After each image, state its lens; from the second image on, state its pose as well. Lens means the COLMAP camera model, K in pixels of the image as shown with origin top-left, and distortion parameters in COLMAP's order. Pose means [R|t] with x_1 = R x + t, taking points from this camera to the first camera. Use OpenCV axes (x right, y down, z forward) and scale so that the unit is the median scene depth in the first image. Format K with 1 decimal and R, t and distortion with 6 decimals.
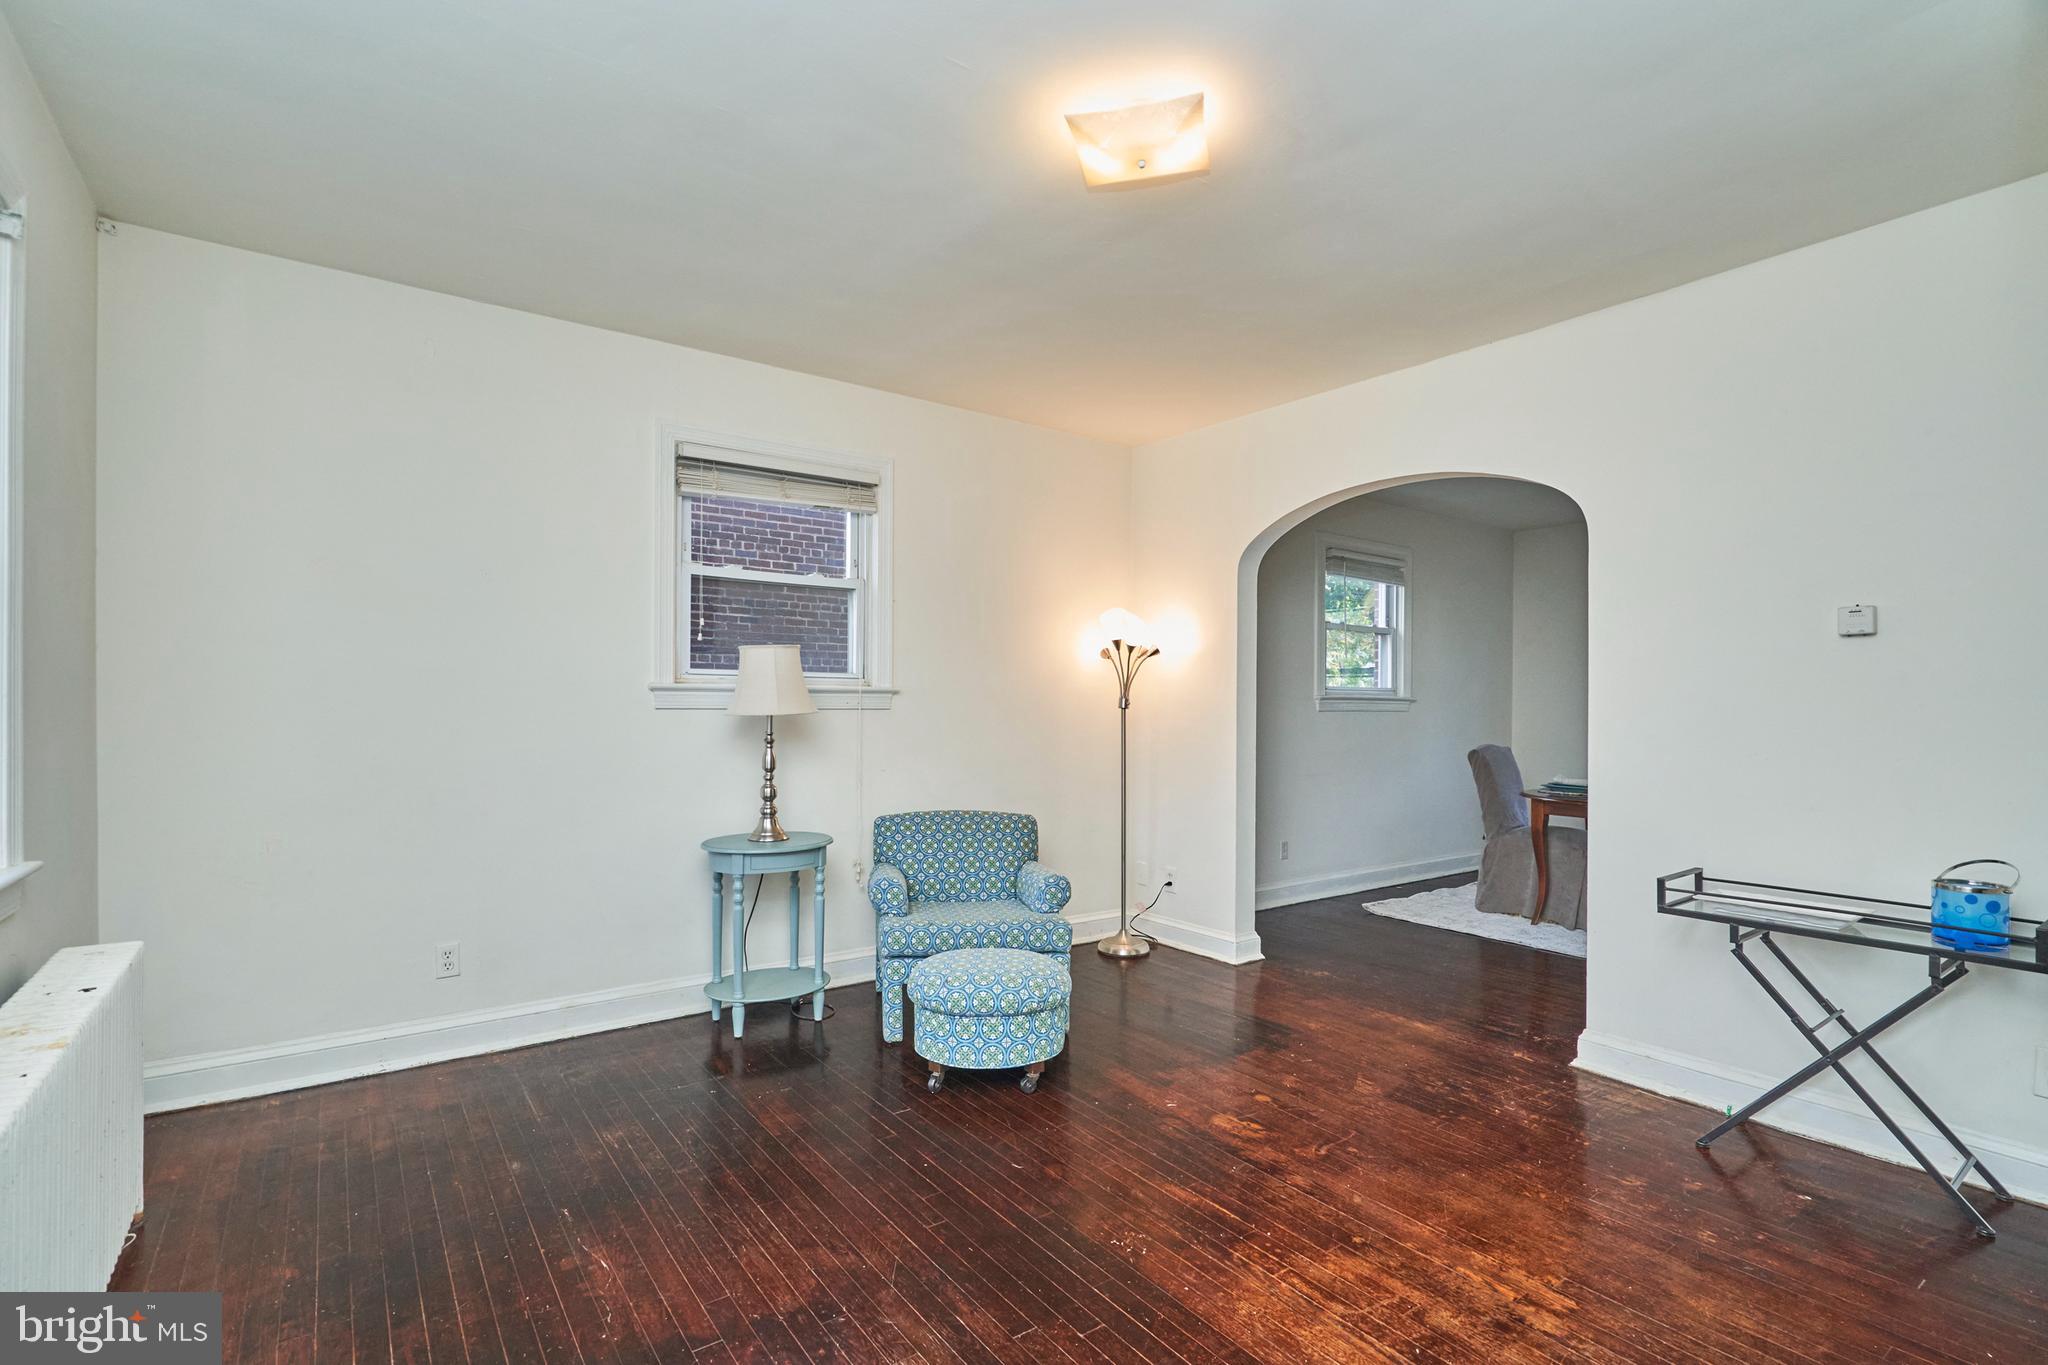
lens RADIAL K [[954.1, 0, 1012.8], [0, 954.1, 691.1], [0, 0, 1]] dist [0.001443, 0.000979]
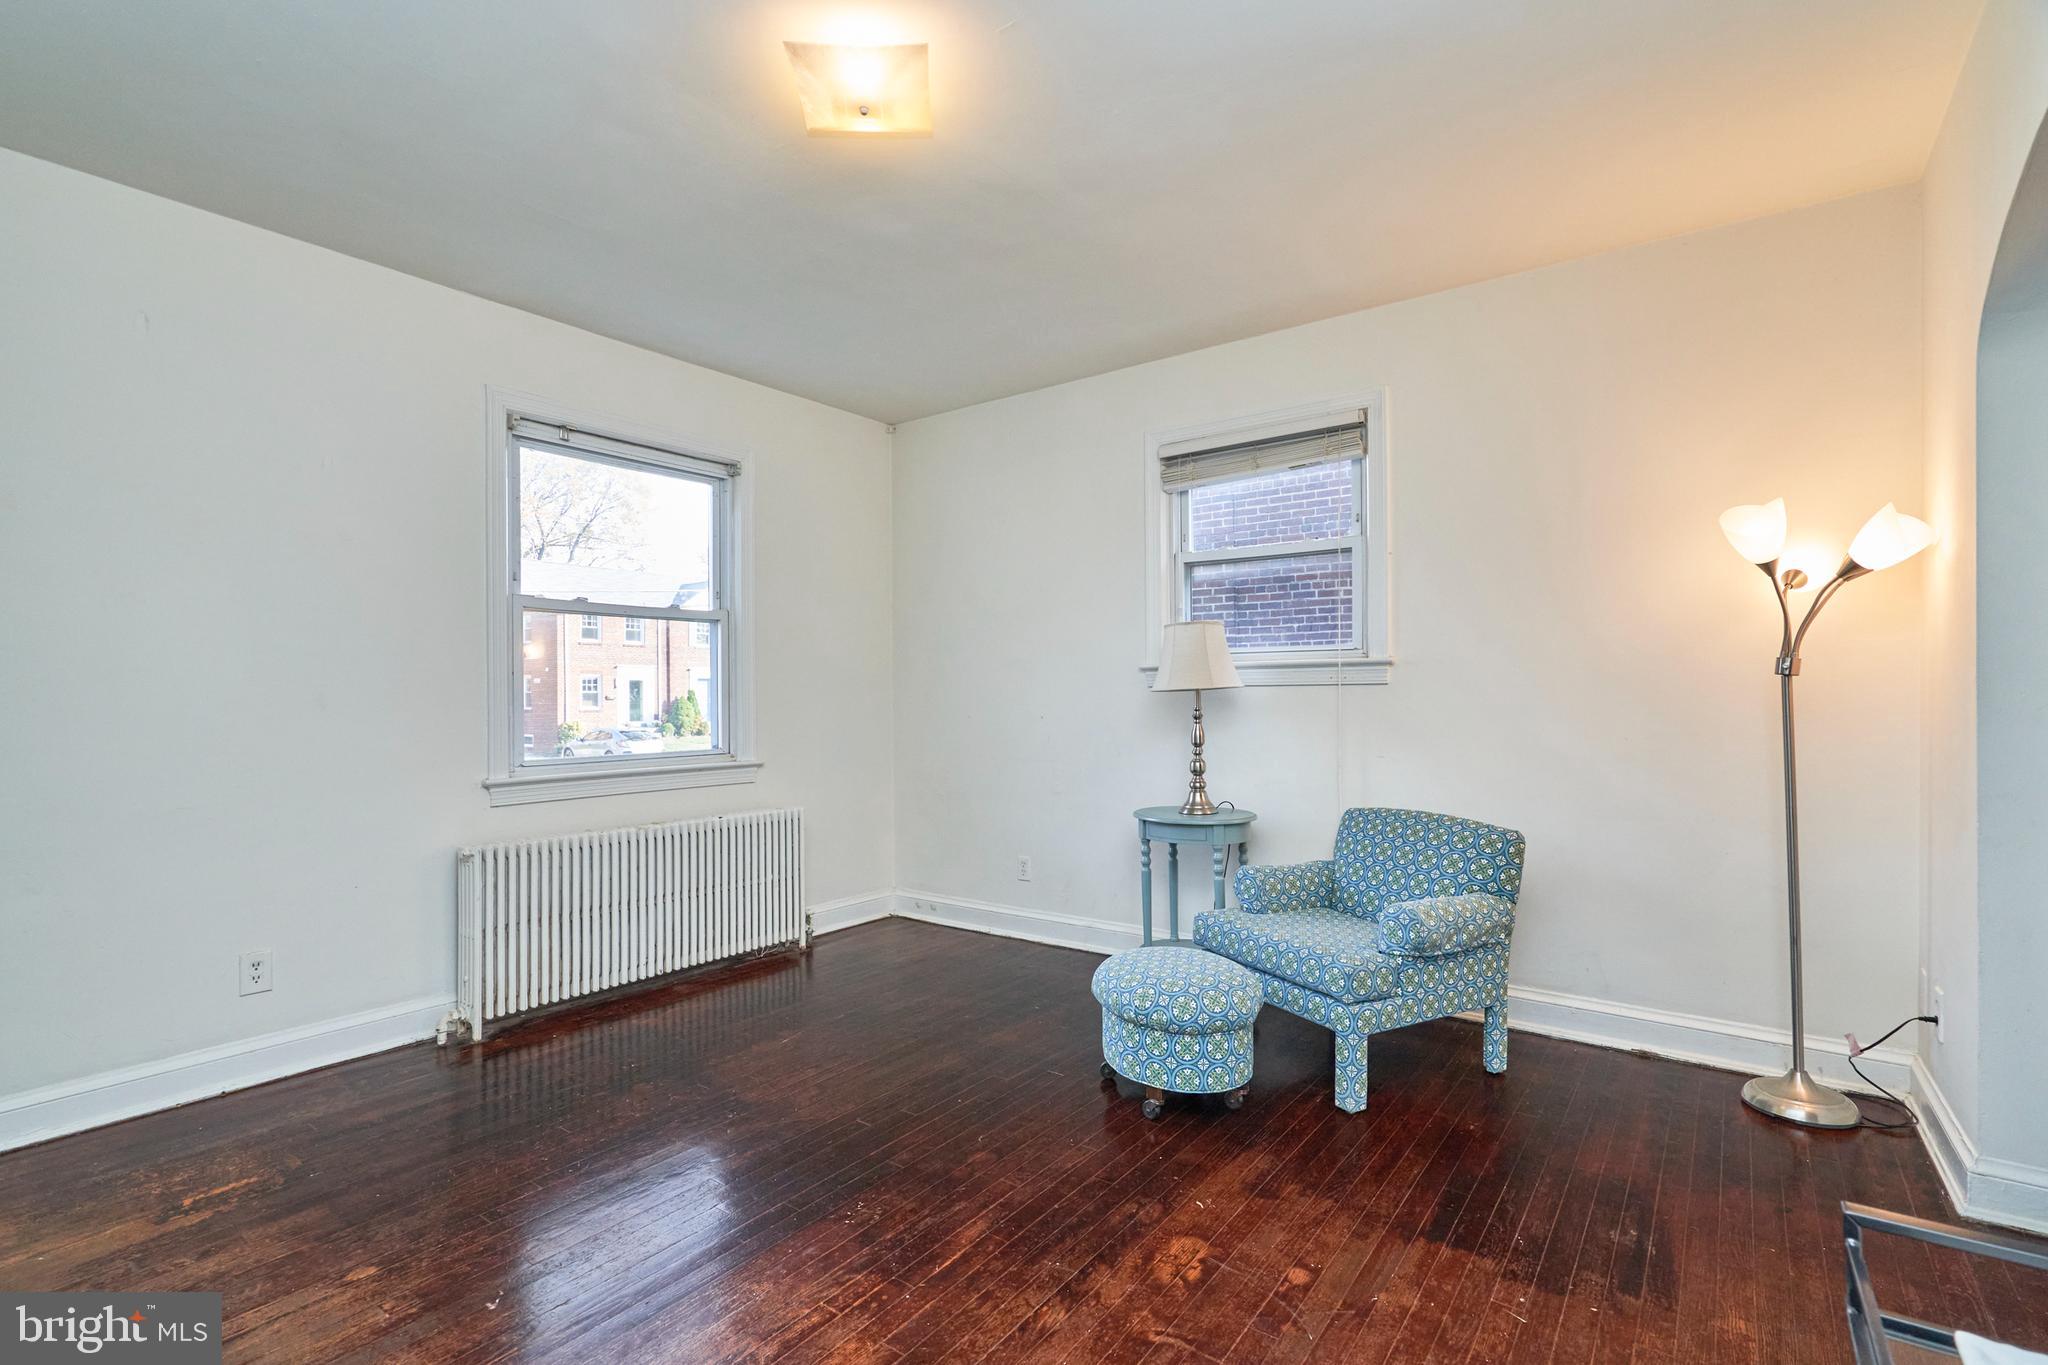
lens RADIAL K [[954.1, 0, 1019.6], [0, 954.1, 685.2], [0, 0, 1]] dist [0.001443, 0.000979]
pose [[0.294846, -0.018588, -0.955364, 0.669496], [0.020567, 0.999703, -0.013103, 0.028631], [0.955324, -0.015786, 0.295140, 0.518990]]
